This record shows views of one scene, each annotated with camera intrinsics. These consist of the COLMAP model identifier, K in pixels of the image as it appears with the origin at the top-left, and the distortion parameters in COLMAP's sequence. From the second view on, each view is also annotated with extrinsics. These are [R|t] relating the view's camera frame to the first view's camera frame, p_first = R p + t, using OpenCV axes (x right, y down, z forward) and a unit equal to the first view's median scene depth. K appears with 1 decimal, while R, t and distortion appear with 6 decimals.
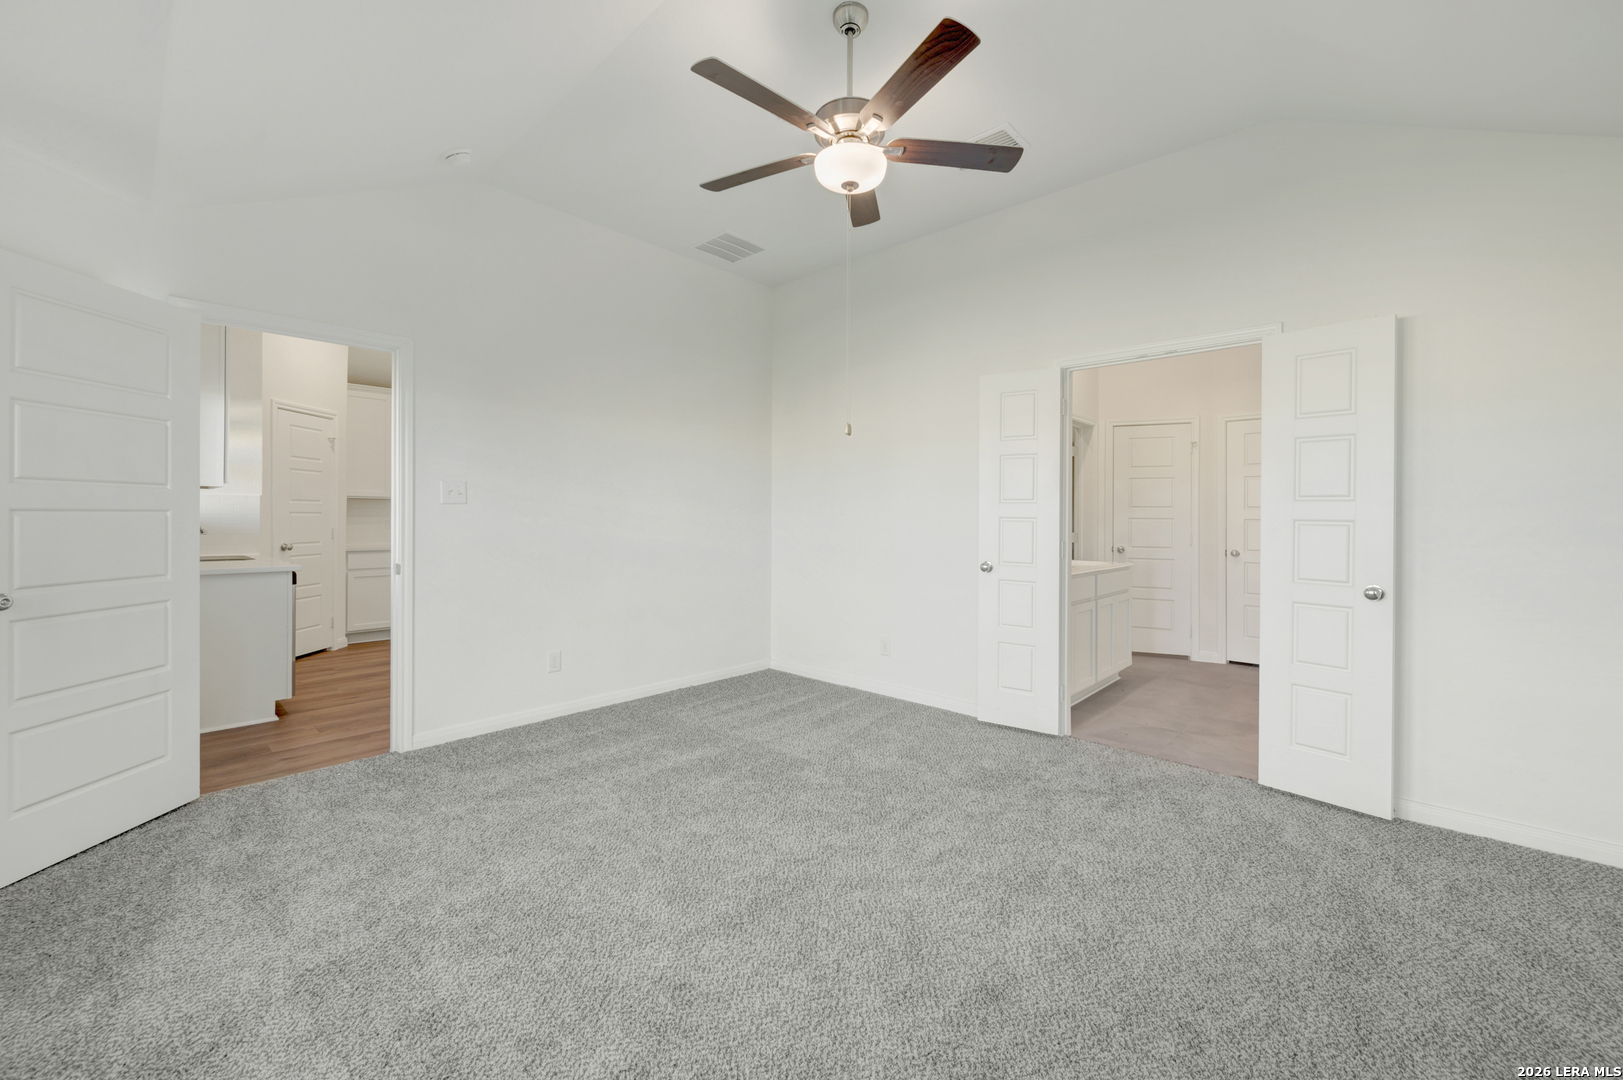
lens RADIAL K [[645.0, 0, 808.1], [0, 645.0, 521.3], [0, 0, 1]] dist [0.000825, 0.000075]
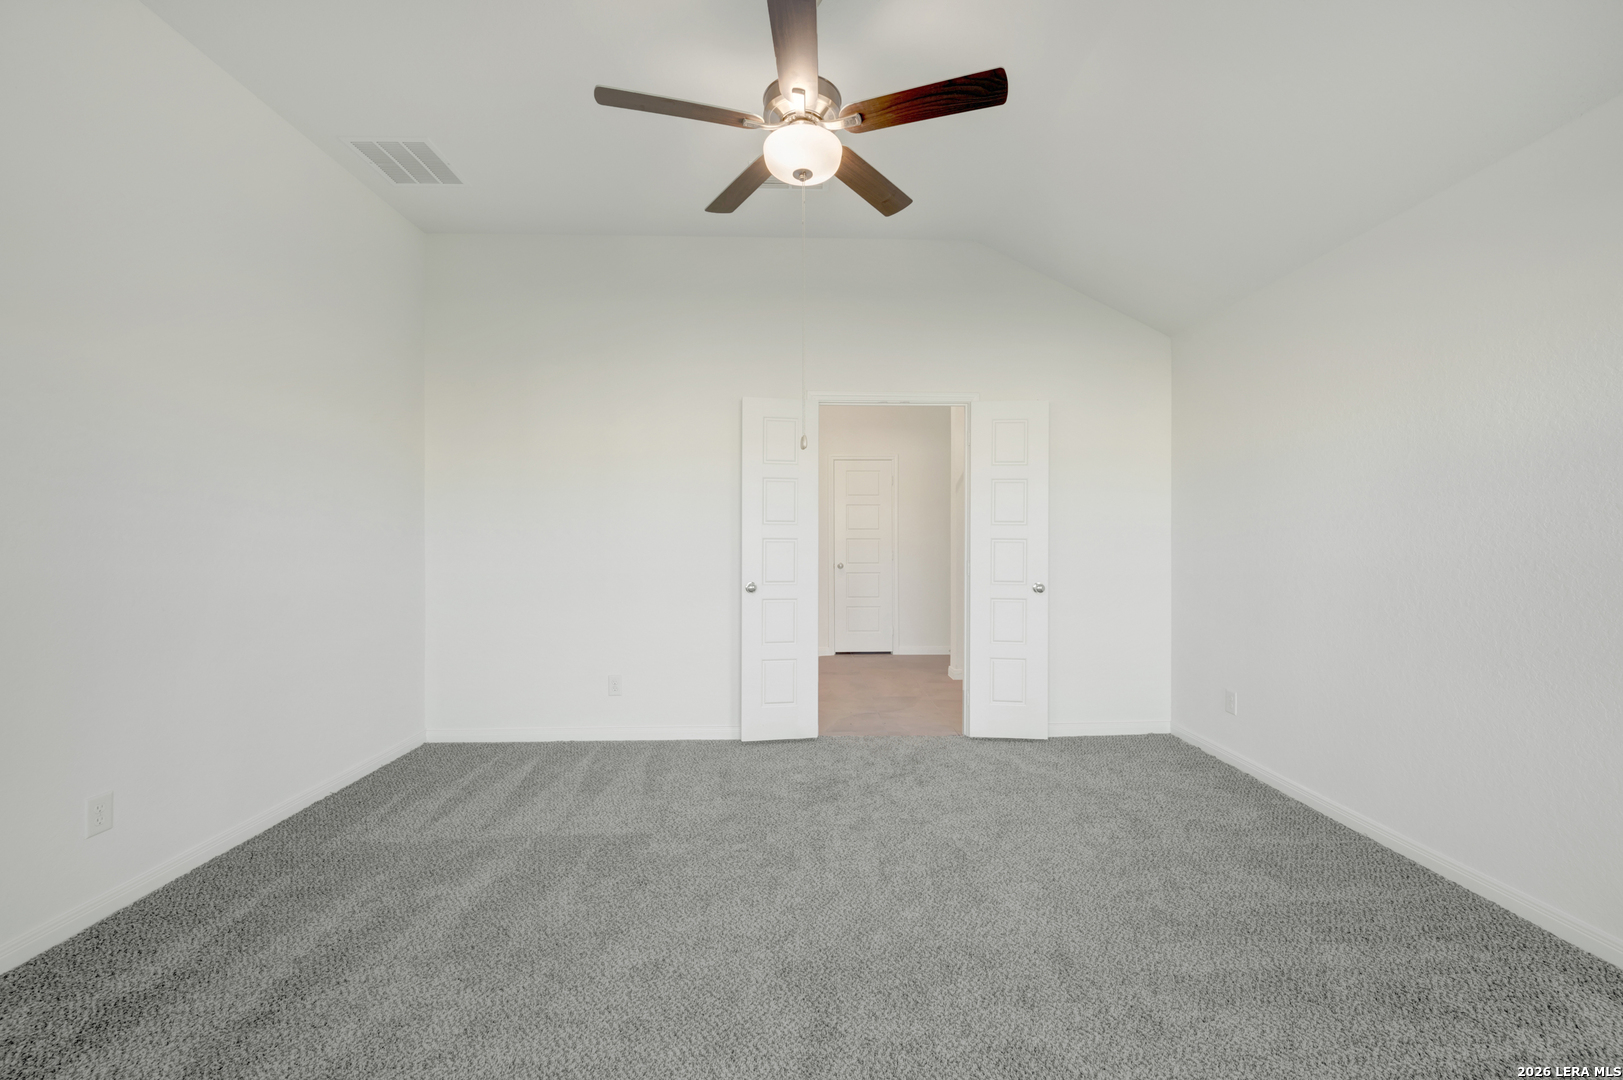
lens RADIAL K [[638.2, 0, 814.1], [0, 638.2, 542.3], [0, 0, 1]] dist [0.000679, -0.000060]
pose [[0.714304, -0.009287, 0.699774, -0.396617], [0.008424, 0.999954, 0.004671, -0.003906], [-0.699785, 0.002558, 0.714349, 0.247544]]
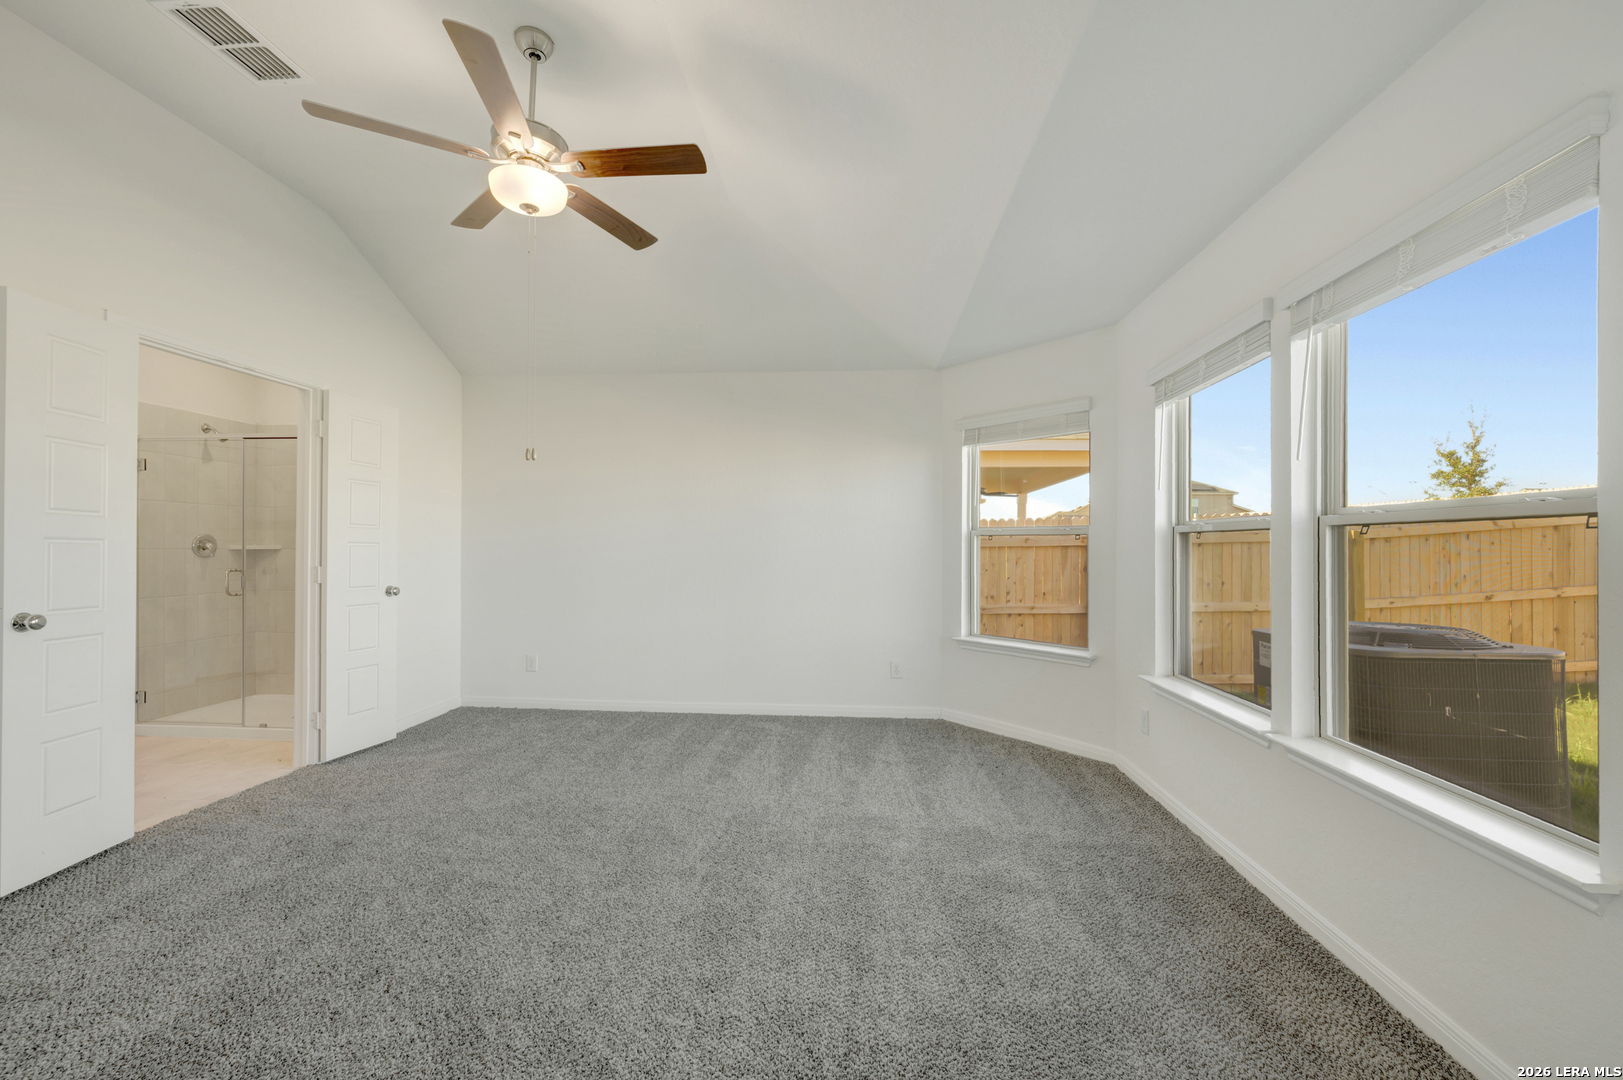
lens RADIAL K [[645.8, 0, 809.0], [0, 645.8, 550.7], [0, 0, 1]] dist [-0.000020, -0.000021]
pose [[-0.615218, -0.012184, 0.788263, -0.703240], [-0.005705, 0.999923, 0.011004, -0.004665], [-0.788336, 0.002273, -0.615240, 0.906483]]
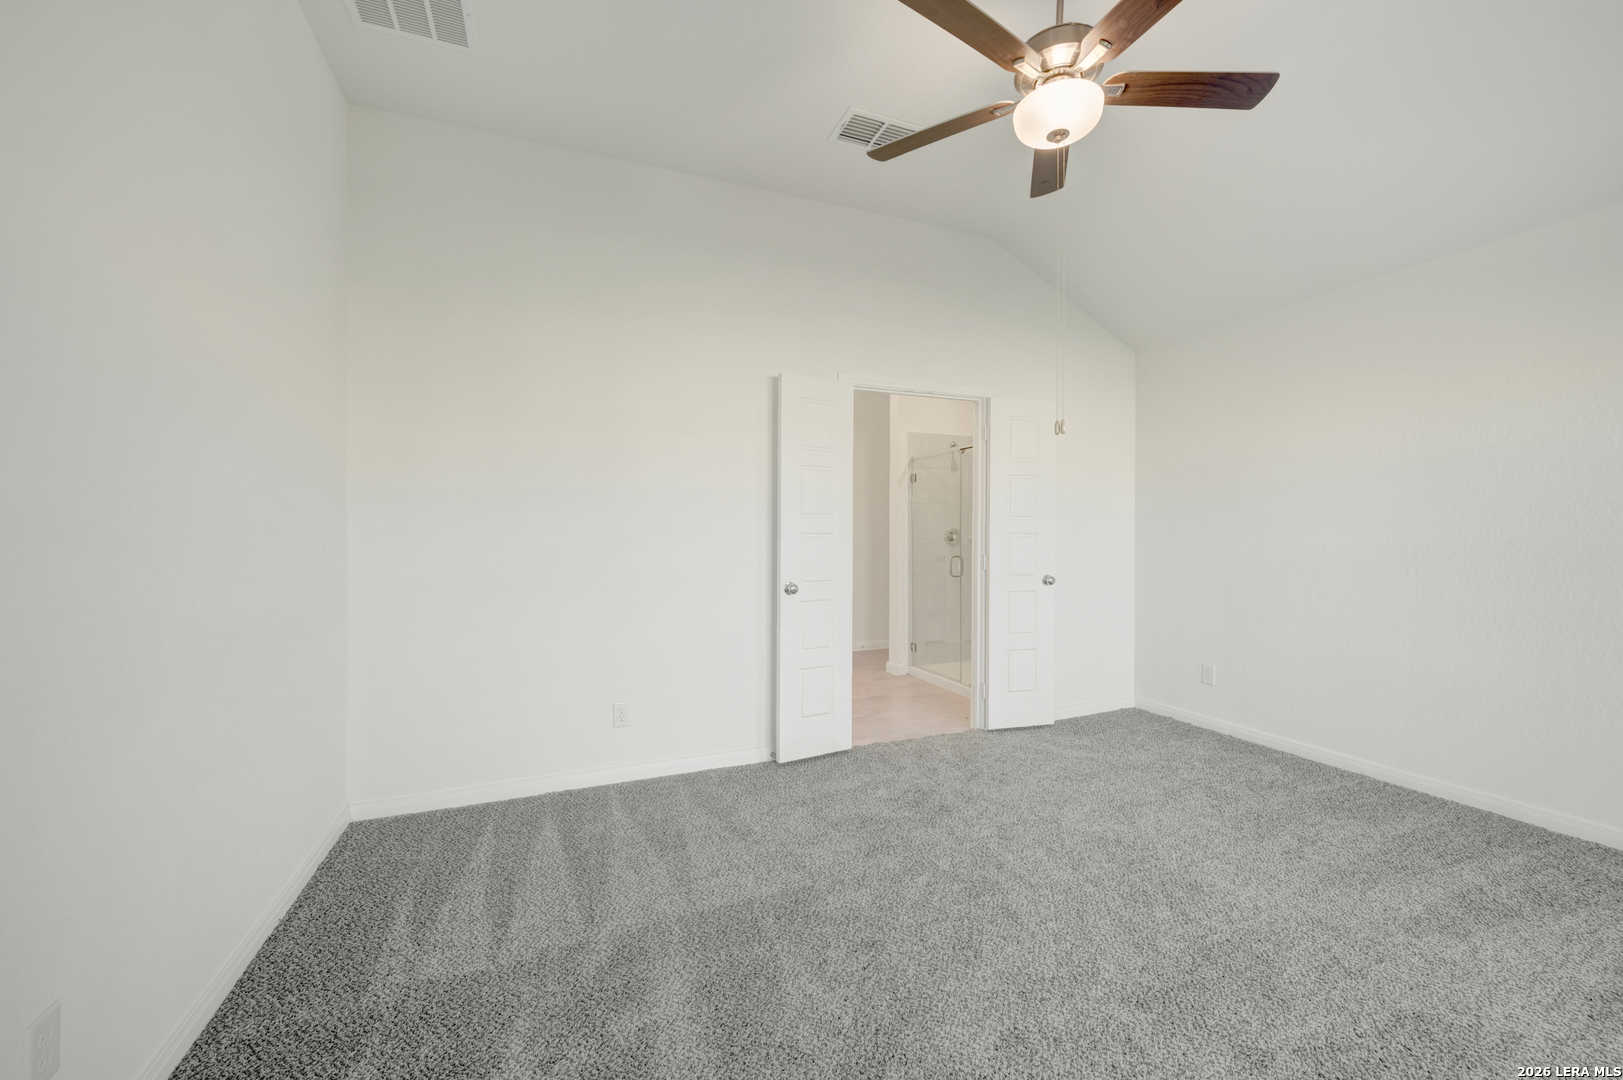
lens RADIAL K [[651.4, 0, 822.4], [0, 651.4, 540.4], [0, 0, 1]] dist [0.000885, 0.000523]
pose [[0.414201, -0.014213, 0.910074, -0.593698], [0.009292, 0.999892, 0.011387, -0.005857], [-0.910138, 0.003740, 0.414288, 0.661031]]
